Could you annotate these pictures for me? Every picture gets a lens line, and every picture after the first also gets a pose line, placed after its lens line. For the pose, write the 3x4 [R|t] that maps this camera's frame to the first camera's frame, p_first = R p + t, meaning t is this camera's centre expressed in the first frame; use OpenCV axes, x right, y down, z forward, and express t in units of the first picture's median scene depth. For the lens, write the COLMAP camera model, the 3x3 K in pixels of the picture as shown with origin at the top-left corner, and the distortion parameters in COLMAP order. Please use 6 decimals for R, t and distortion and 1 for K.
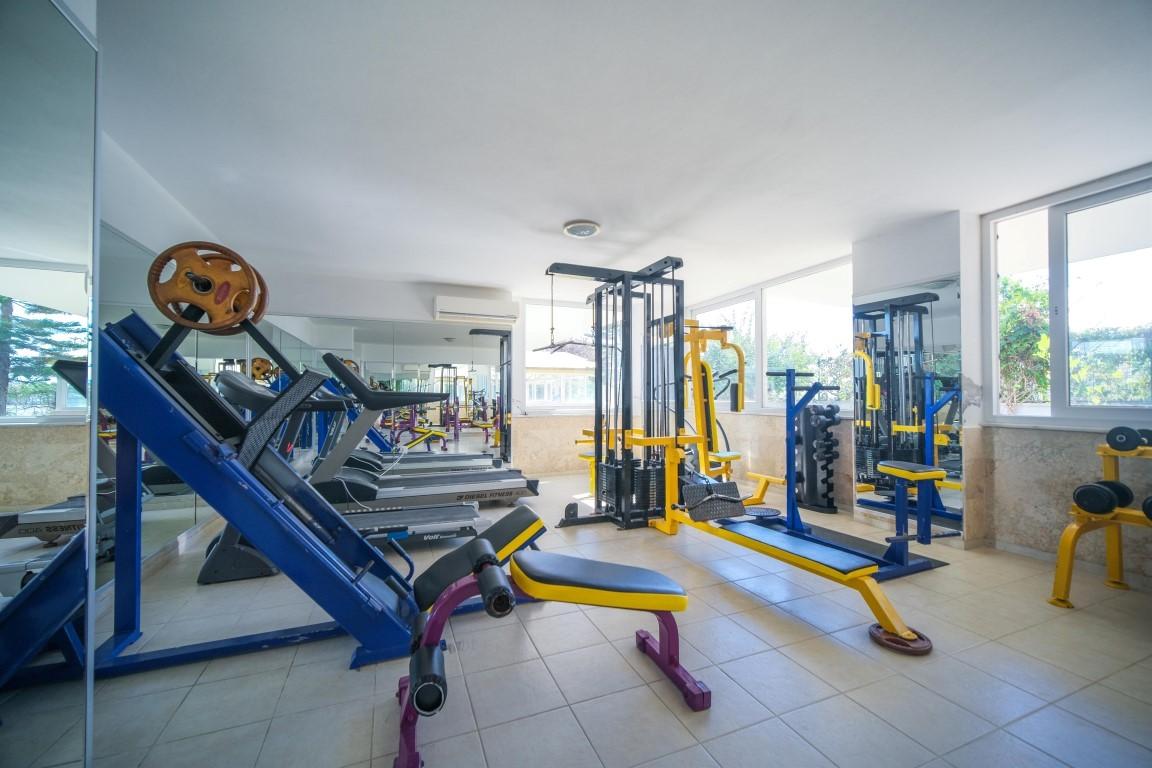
lens RADIAL K [[455.5, 0, 577.8], [0, 455.5, 387.8], [0, 0, 1]] dist [-0.001720, 0.000271]
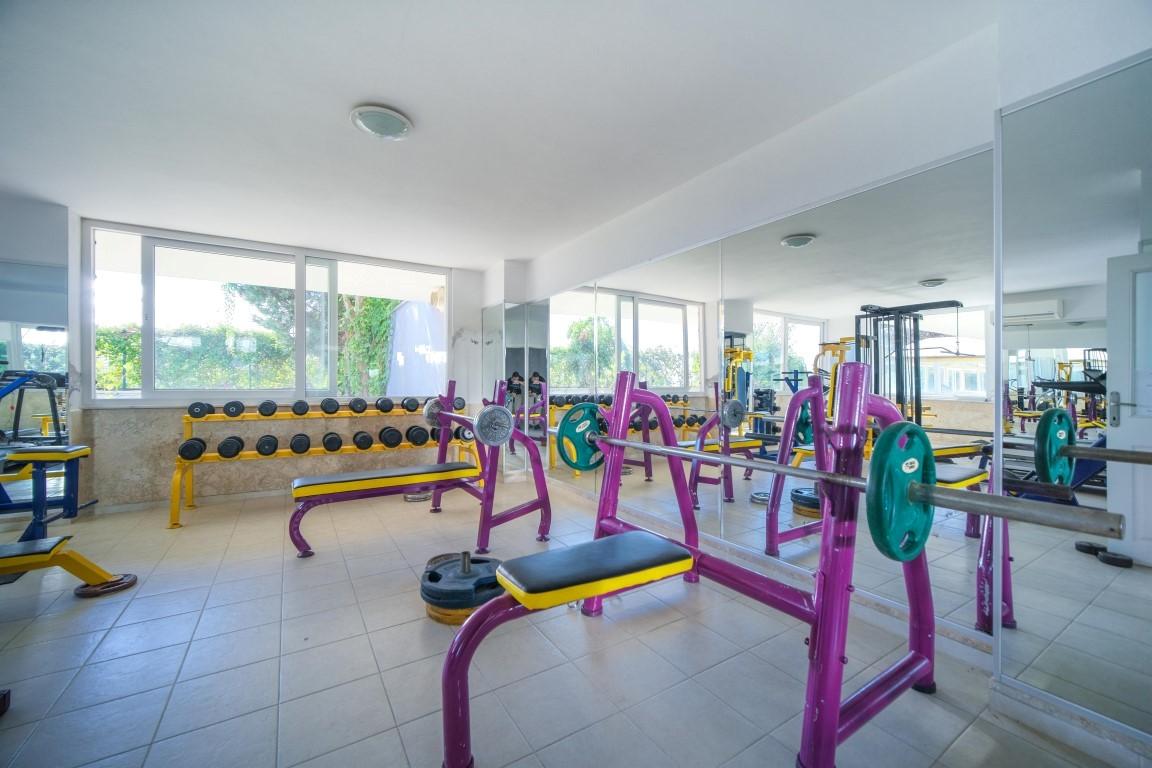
lens RADIAL K [[455.5, 0, 576.8], [0, 455.5, 383.9], [0, 0, 1]] dist [-0.001720, 0.000271]
pose [[-0.175036, 0.002695, 0.984558, -0.443044], [-0.018204, 0.999816, -0.005974, 0.007610], [-0.984394, -0.018969, -0.174955, 0.009007]]
